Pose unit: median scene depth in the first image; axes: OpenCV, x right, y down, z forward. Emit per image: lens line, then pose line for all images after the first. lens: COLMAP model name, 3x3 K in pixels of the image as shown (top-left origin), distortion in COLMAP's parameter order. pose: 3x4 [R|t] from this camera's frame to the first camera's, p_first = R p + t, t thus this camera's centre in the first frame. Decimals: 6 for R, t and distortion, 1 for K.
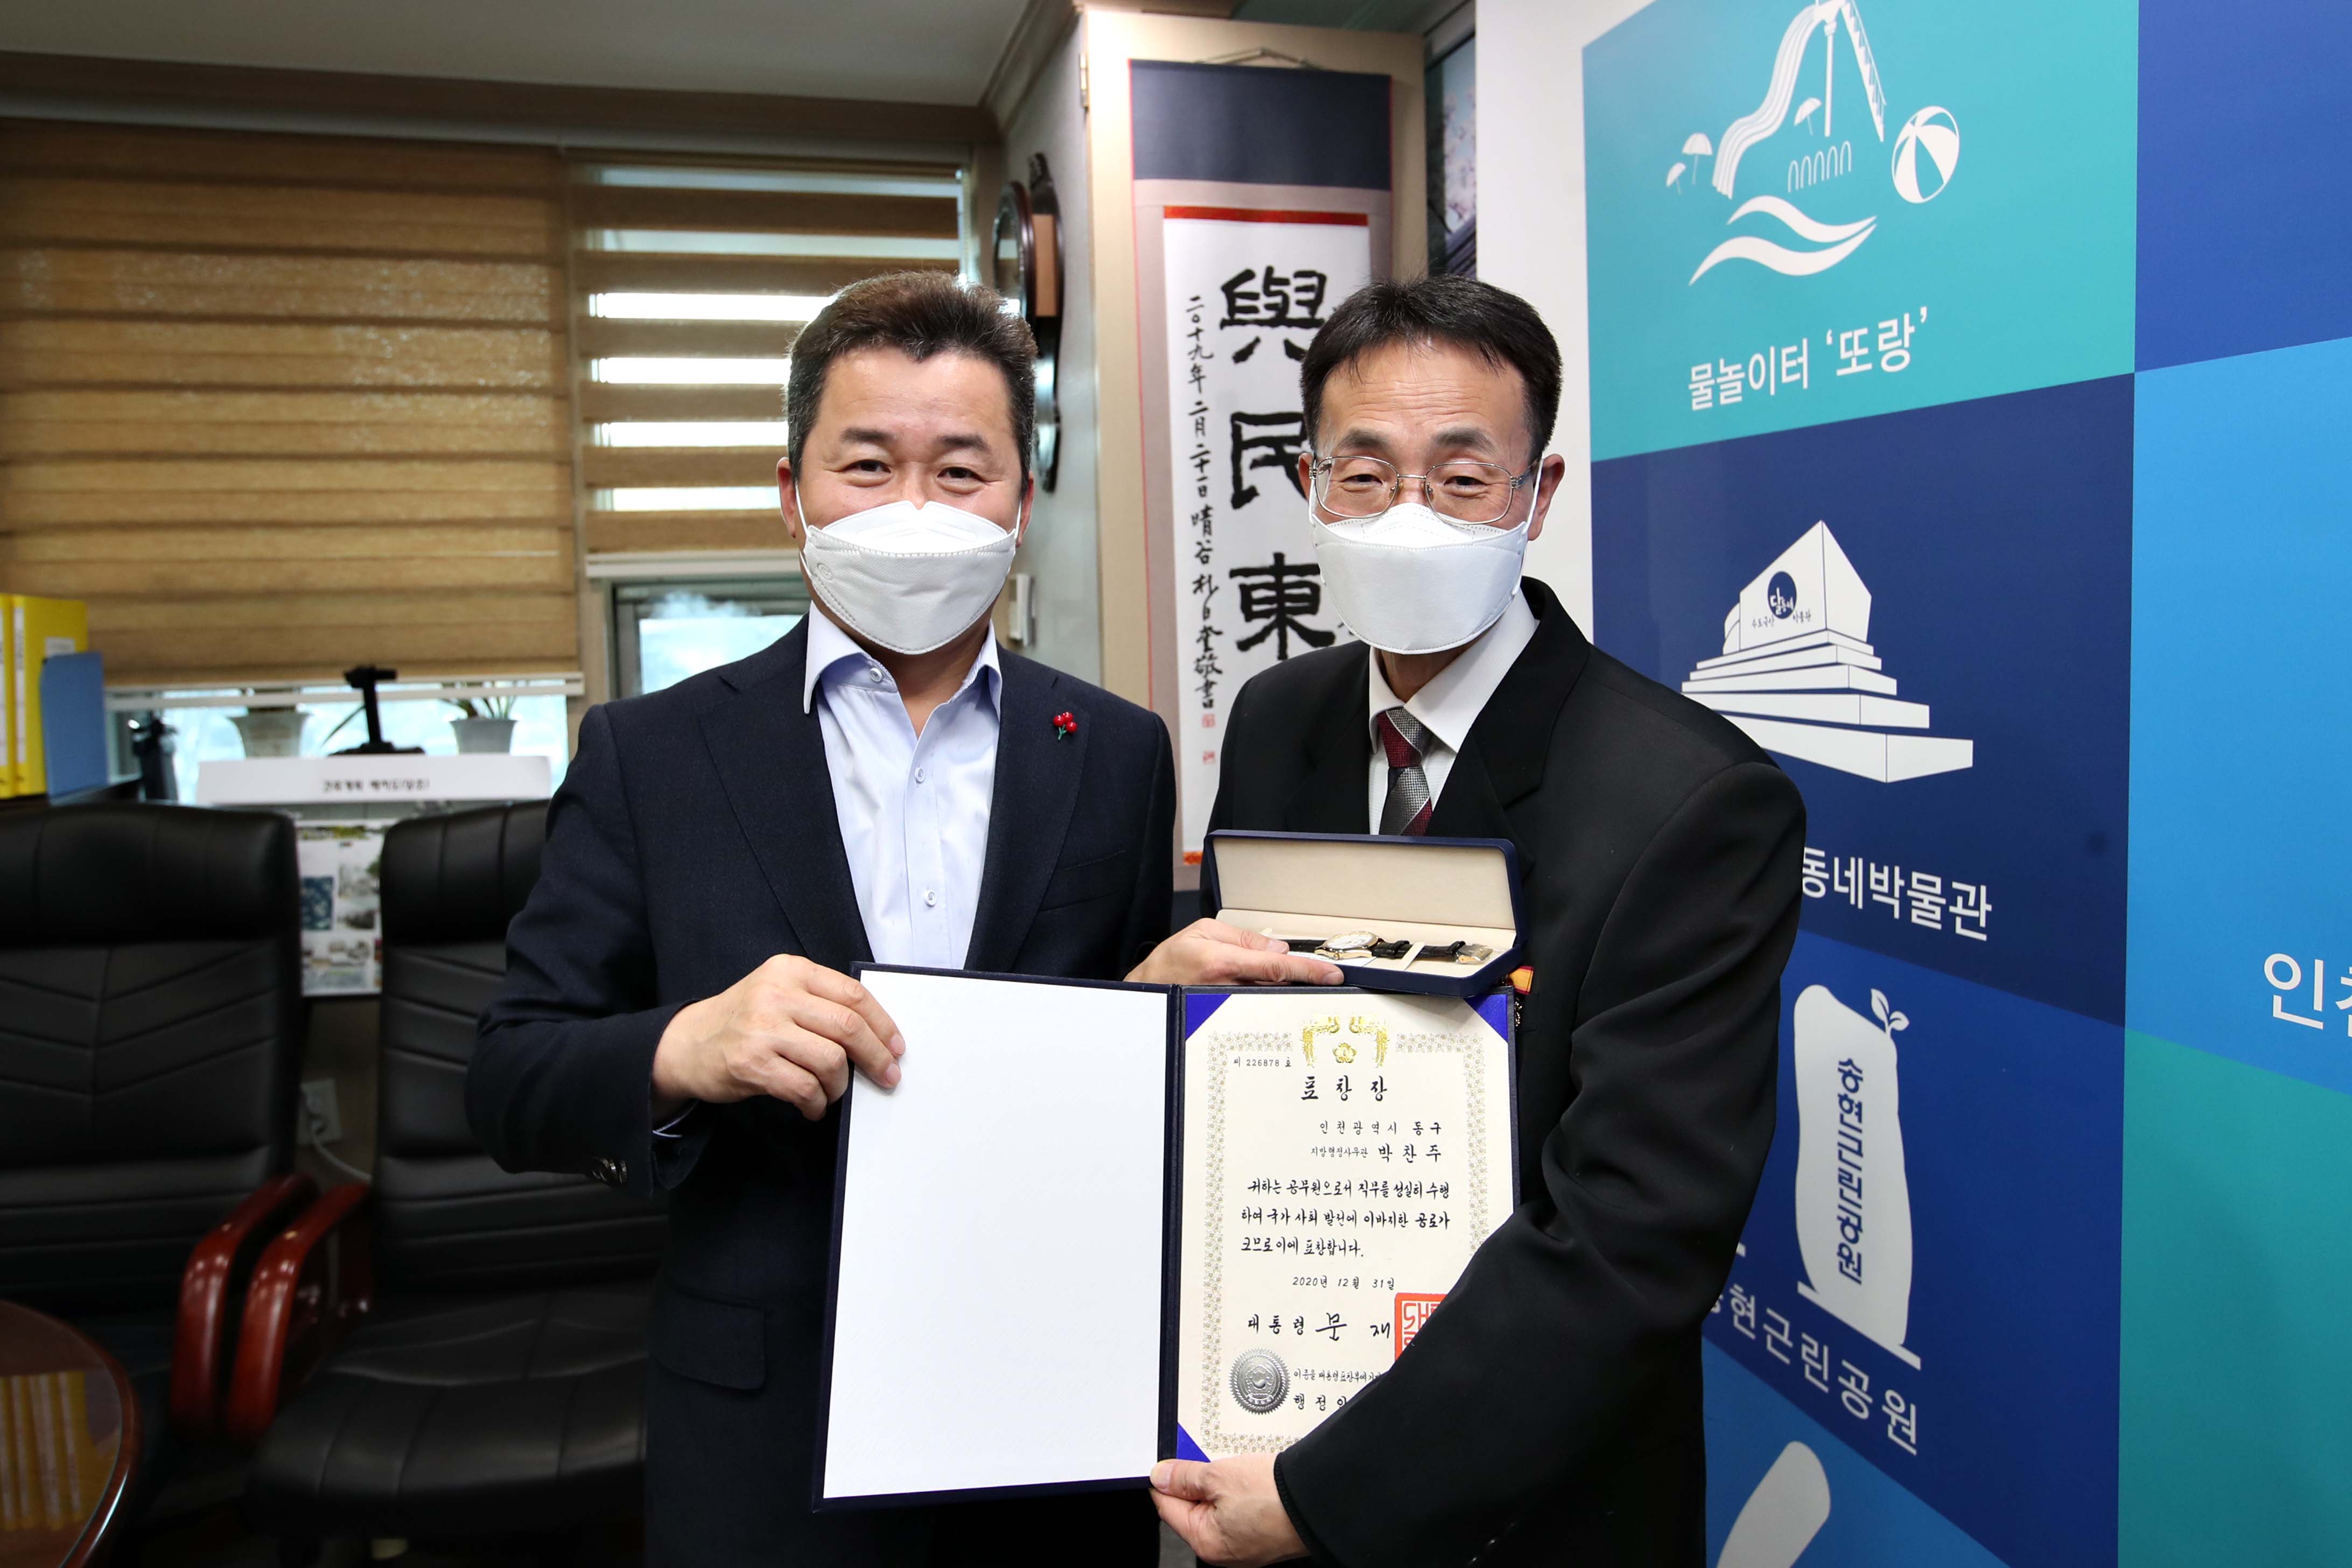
lens RADIAL K [[1478.5, 0, 1299.1], [0, 1478.5, 707.4], [0, 0, 1]] dist [-0.049899, 0.001052]
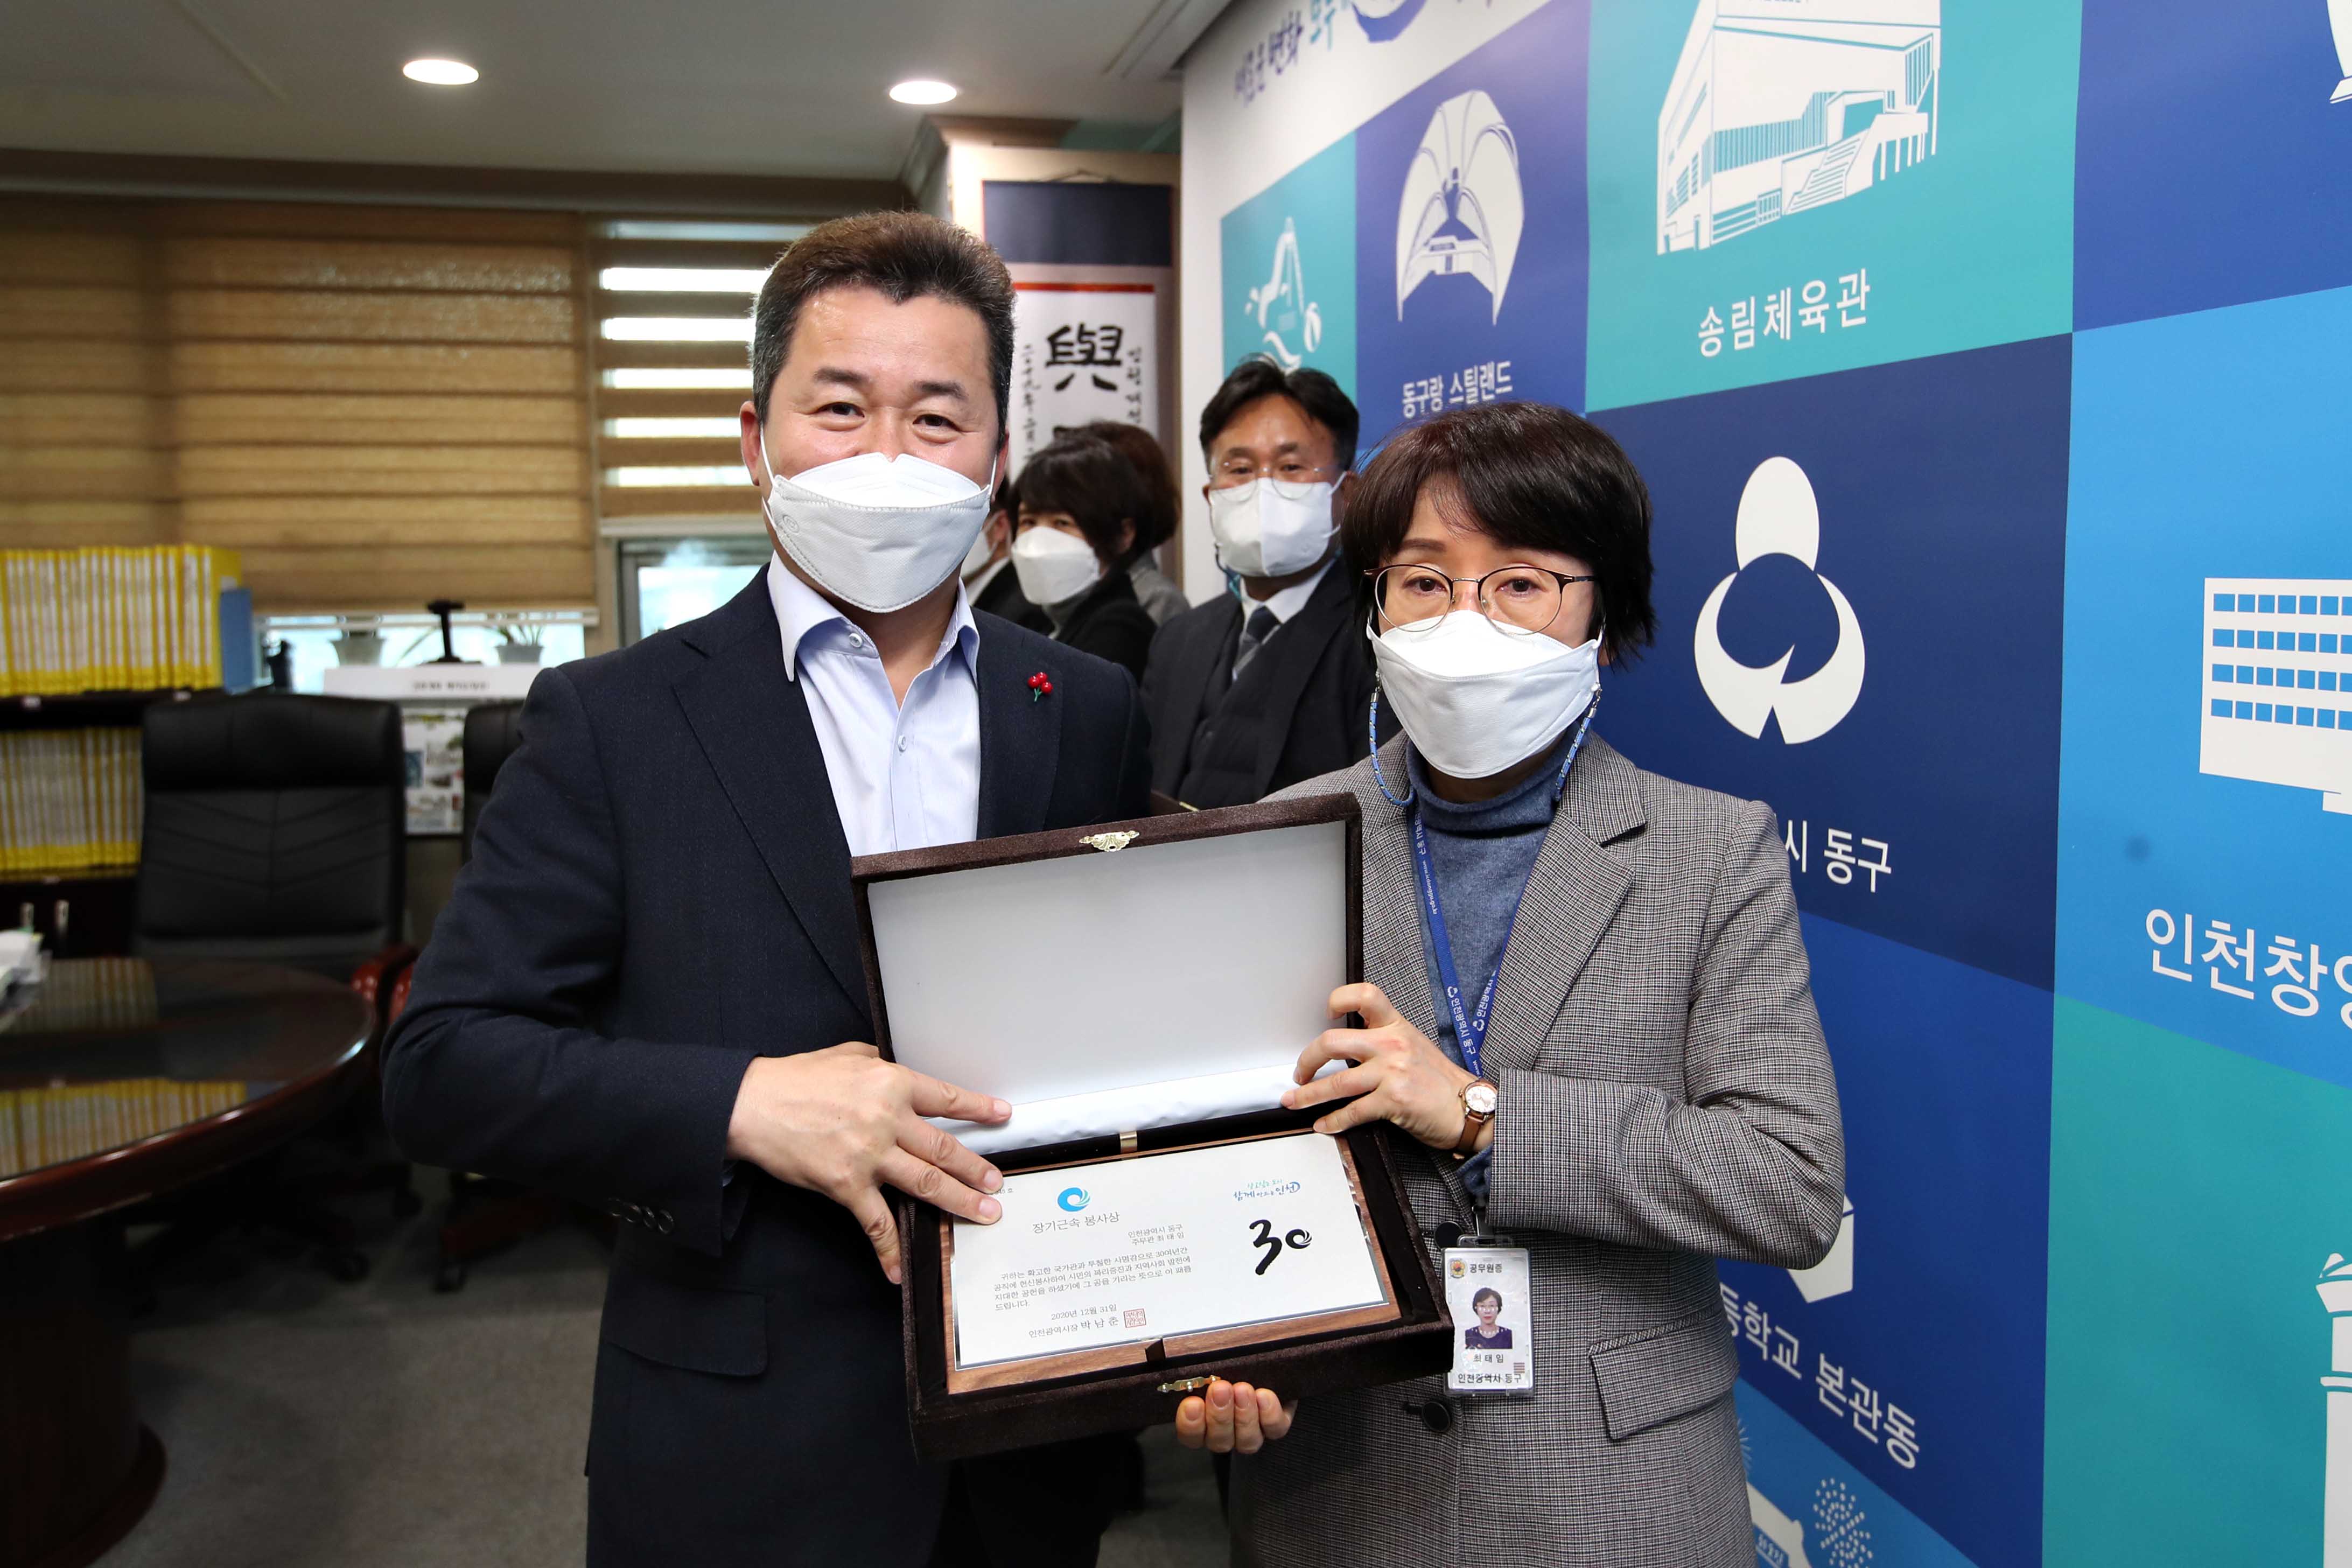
lens RADIAL K [[1584.8, 0, 1187.0], [0, 1584.8, 669.9], [0, 0, 1]] dist [-0.027091, 0.029202]
pose [[0.997635, 0.011260, -0.067810, 0.156425], [-0.011330, 0.999936, -0.000640, 0.029824], [0.067798, 0.001406, 0.997698, -0.430996]]
